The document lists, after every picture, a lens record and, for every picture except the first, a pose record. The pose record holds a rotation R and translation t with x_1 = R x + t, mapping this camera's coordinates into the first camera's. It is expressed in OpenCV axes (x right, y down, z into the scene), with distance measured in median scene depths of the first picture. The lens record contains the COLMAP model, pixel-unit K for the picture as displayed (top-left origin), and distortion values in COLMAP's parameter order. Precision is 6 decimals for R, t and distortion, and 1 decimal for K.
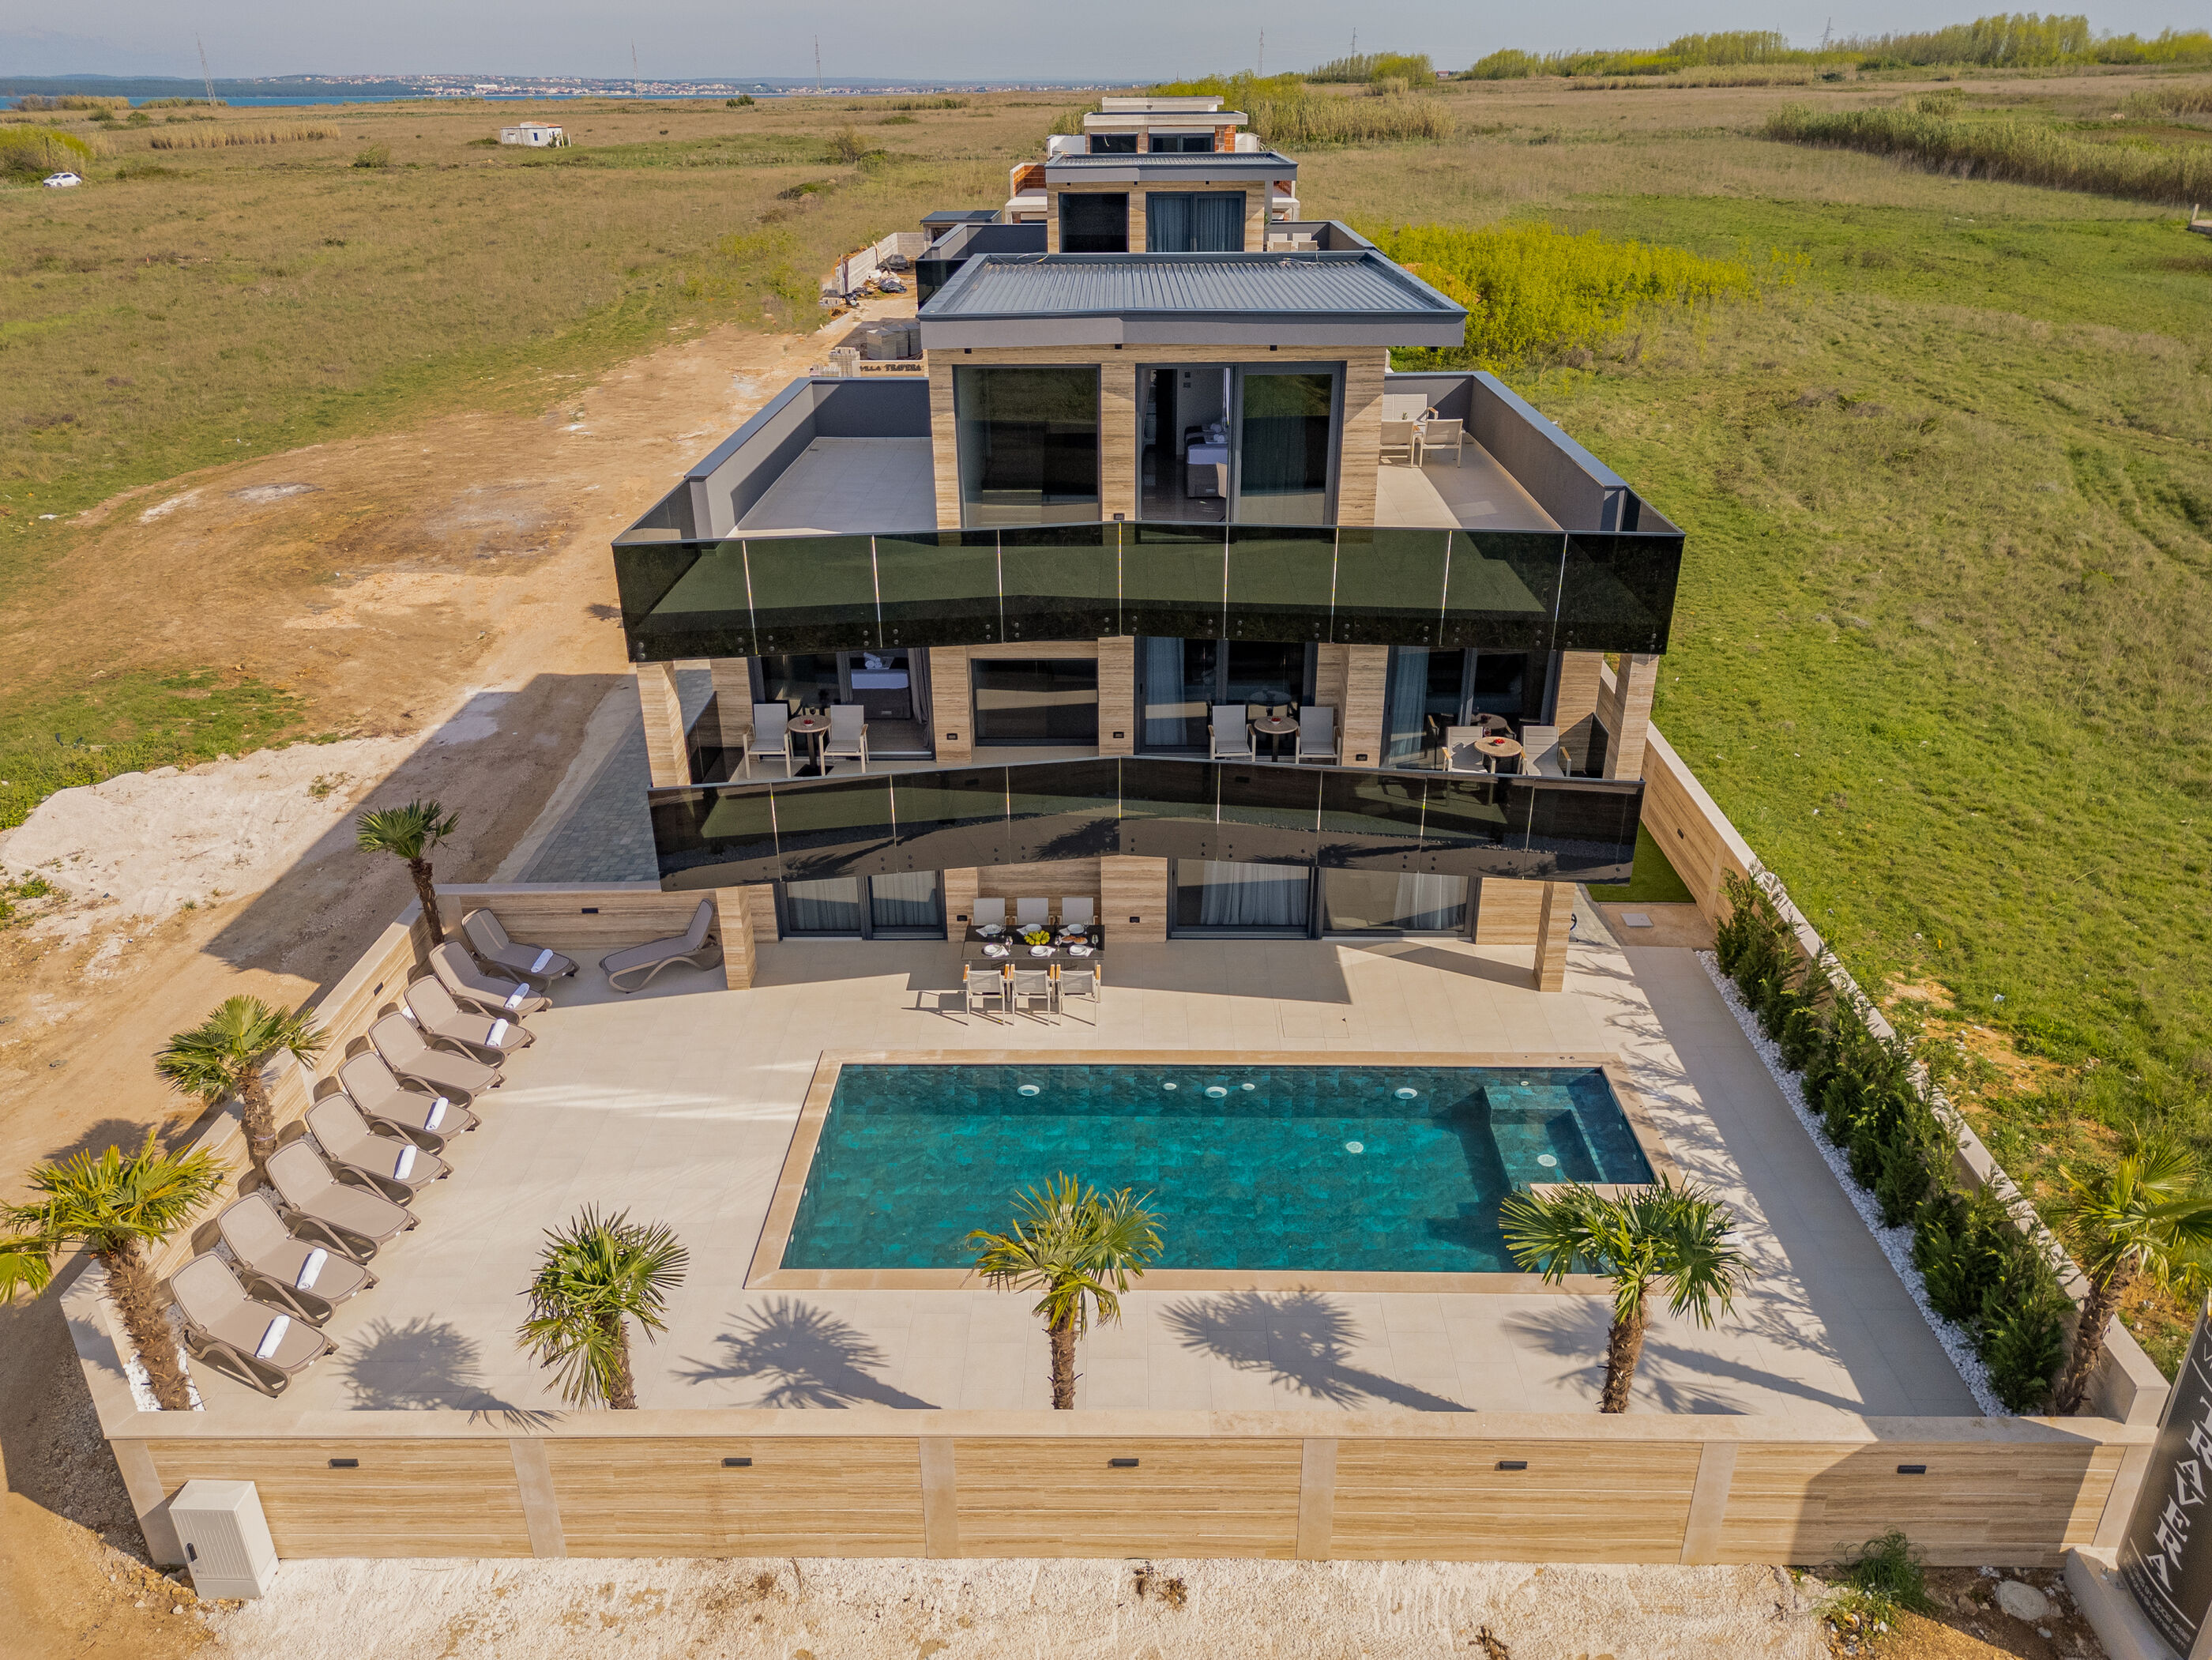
lens RADIAL K [[1563.0, 0, 1082.6], [0, 1563.0, 869.7], [0, 0, 1]] dist [0.031650, -0.021154]
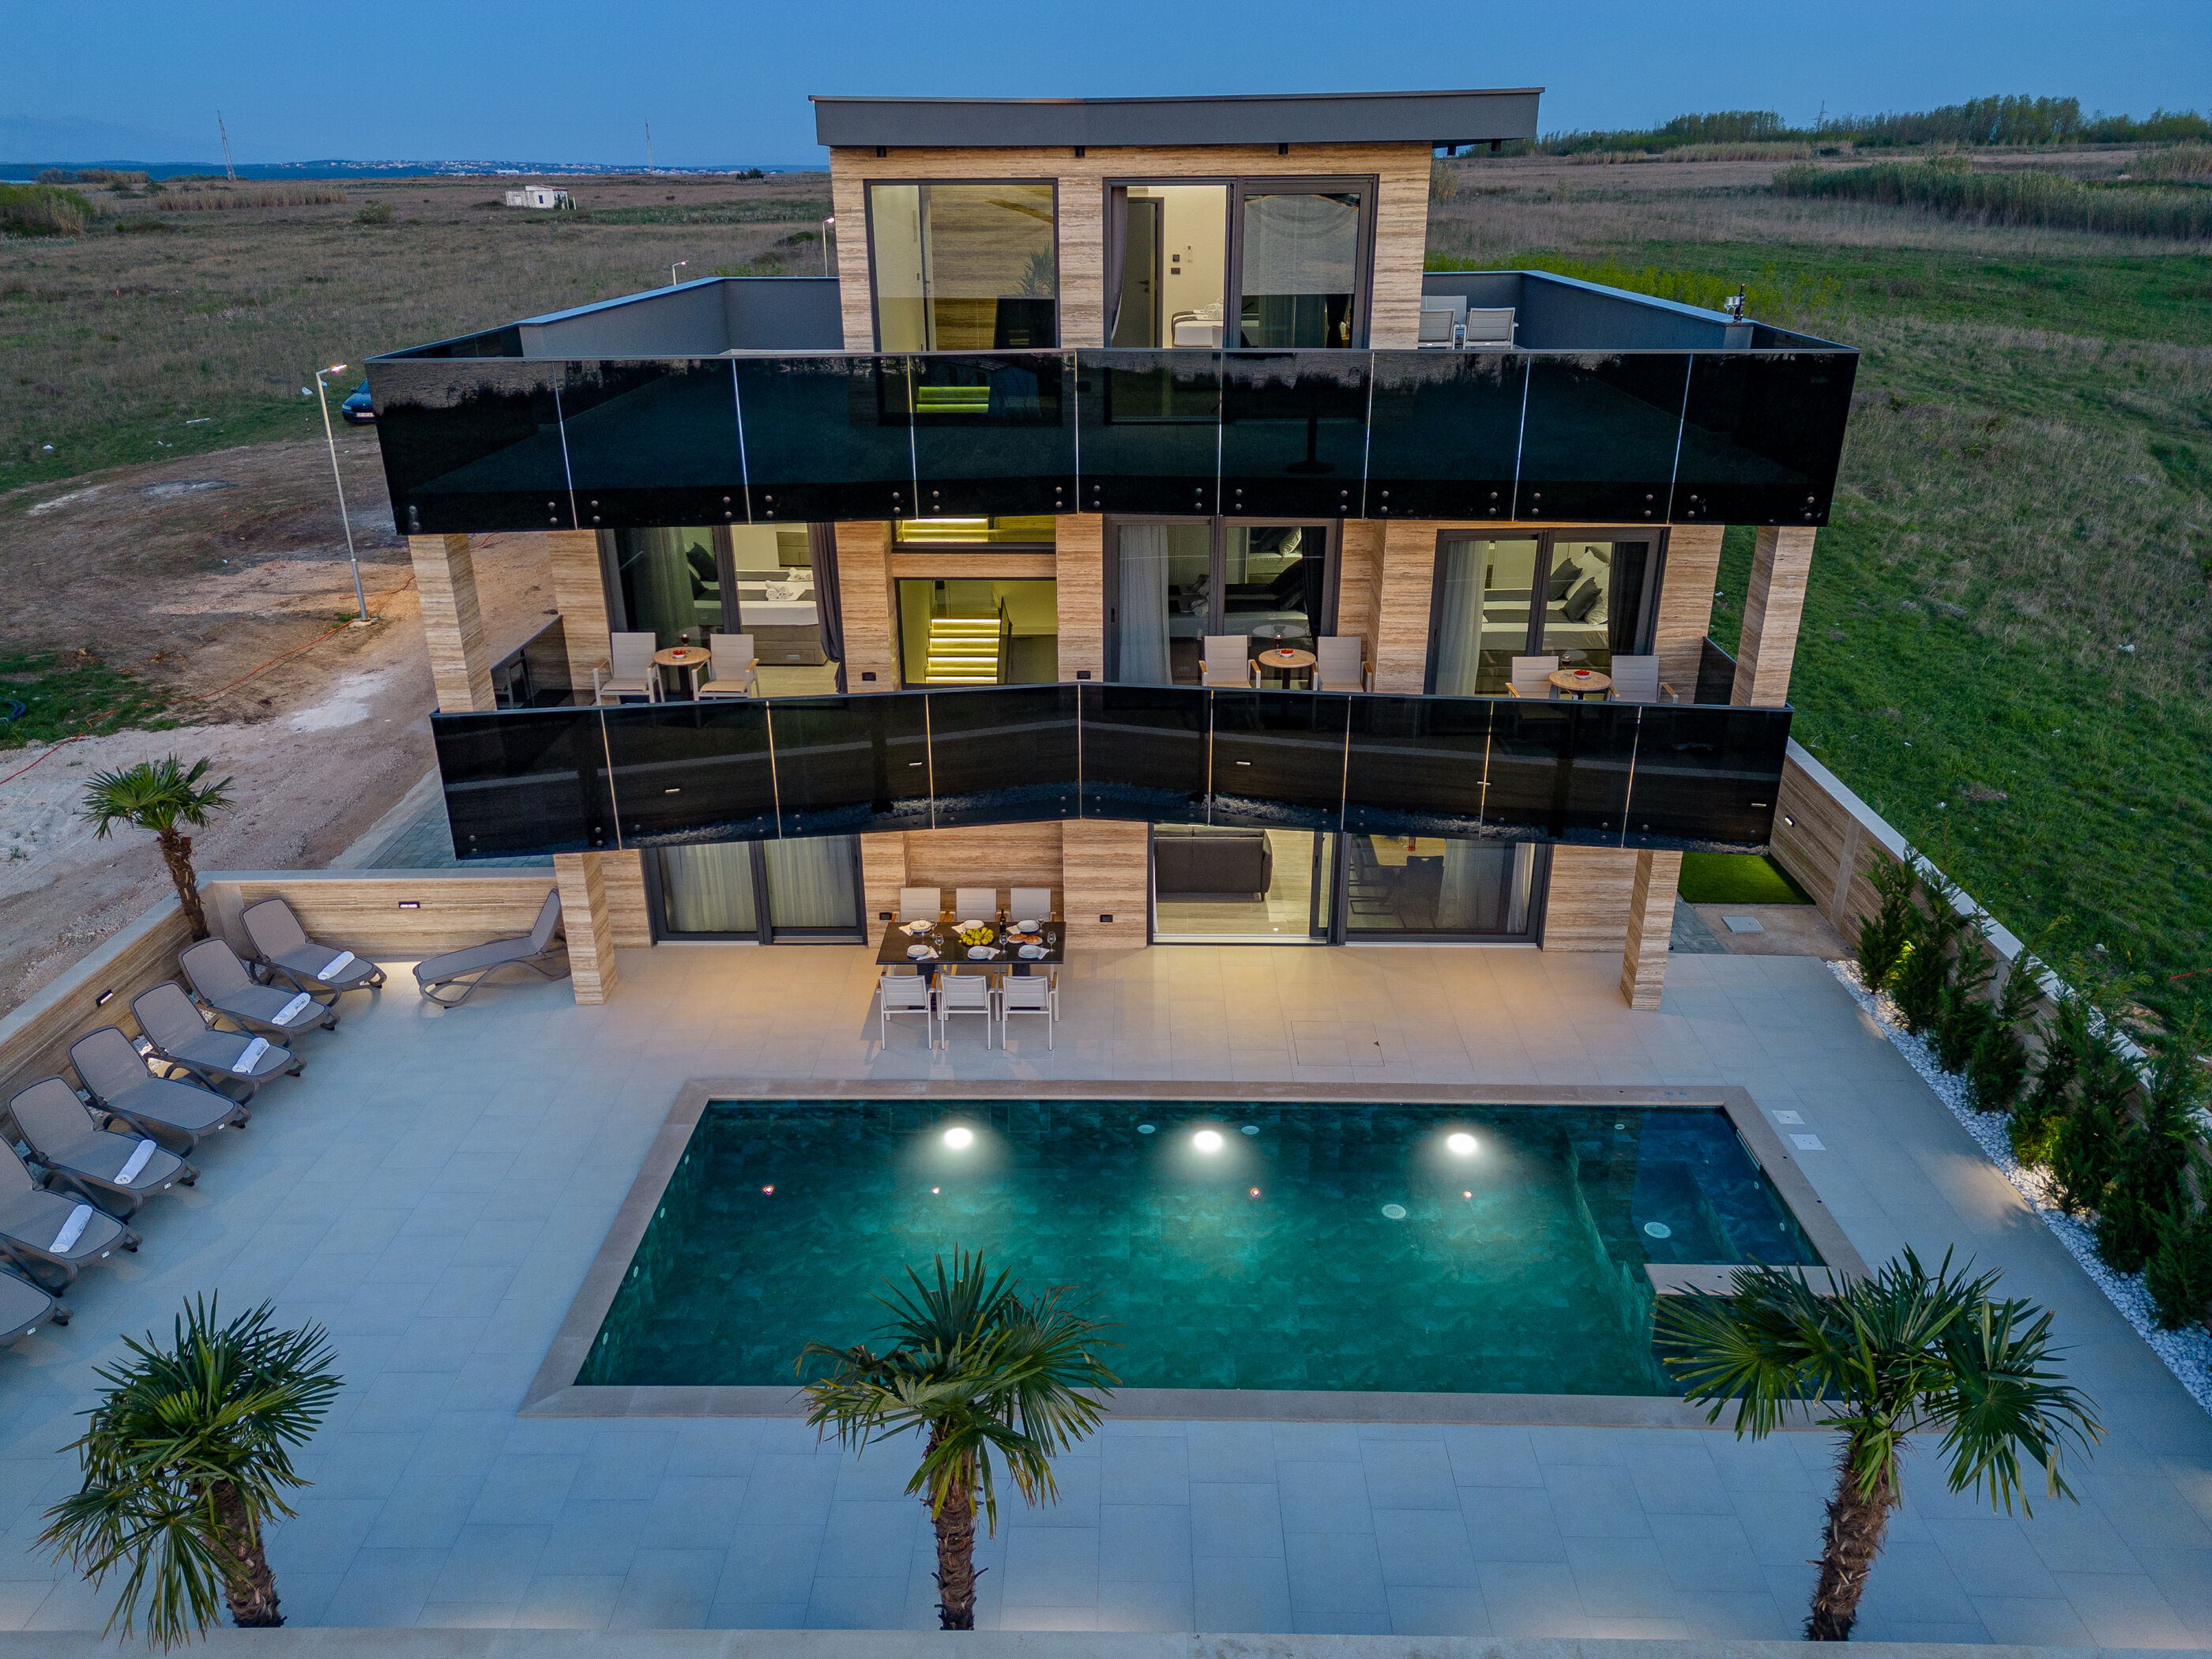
lens RADIAL K [[1562.9, 0, 1087.9], [0, 1562.9, 855.5], [0, 0, 1]] dist [0.031650, -0.021154]
pose [[0.999992, 0.003928, 0.000316, 0.025185], [-0.003905, 0.998560, -0.053501, 0.044449], [-0.000526, 0.053499, 0.998568, 0.228570]]
